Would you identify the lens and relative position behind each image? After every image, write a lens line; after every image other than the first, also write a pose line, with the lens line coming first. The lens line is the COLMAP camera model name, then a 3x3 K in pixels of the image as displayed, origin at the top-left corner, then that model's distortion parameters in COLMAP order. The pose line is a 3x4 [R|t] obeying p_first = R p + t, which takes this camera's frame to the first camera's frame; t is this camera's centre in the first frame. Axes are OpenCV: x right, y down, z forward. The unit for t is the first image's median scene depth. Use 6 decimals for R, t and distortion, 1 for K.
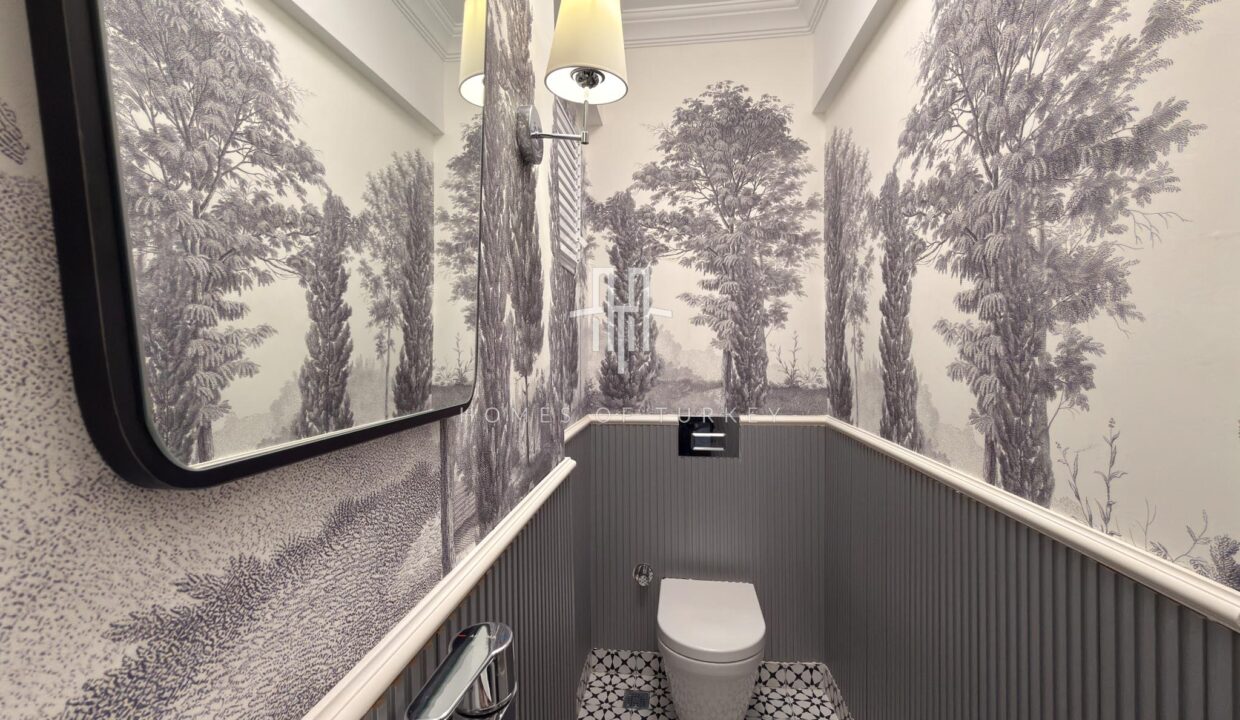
lens RADIAL K [[493.5, 0, 617.0], [0, 493.5, 363.1], [0, 0, 1]] dist [-0.004619, 0.000540]
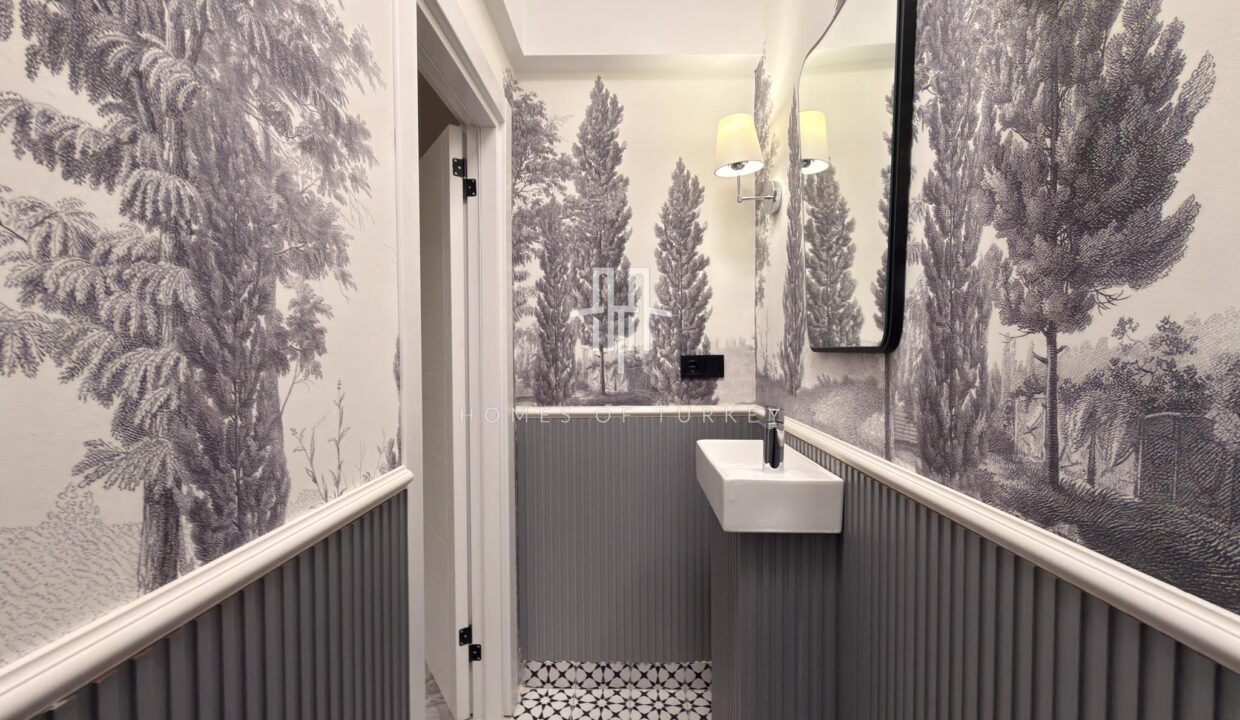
lens RADIAL K [[493.5, 0, 619.2], [0, 493.5, 360.4], [0, 0, 1]] dist [-0.004619, 0.000540]
pose [[-0.995791, 0.021336, -0.089135, 0.442271], [0.016714, 0.998492, 0.052283, 0.022821], [0.090117, 0.050573, -0.994646, 1.771075]]
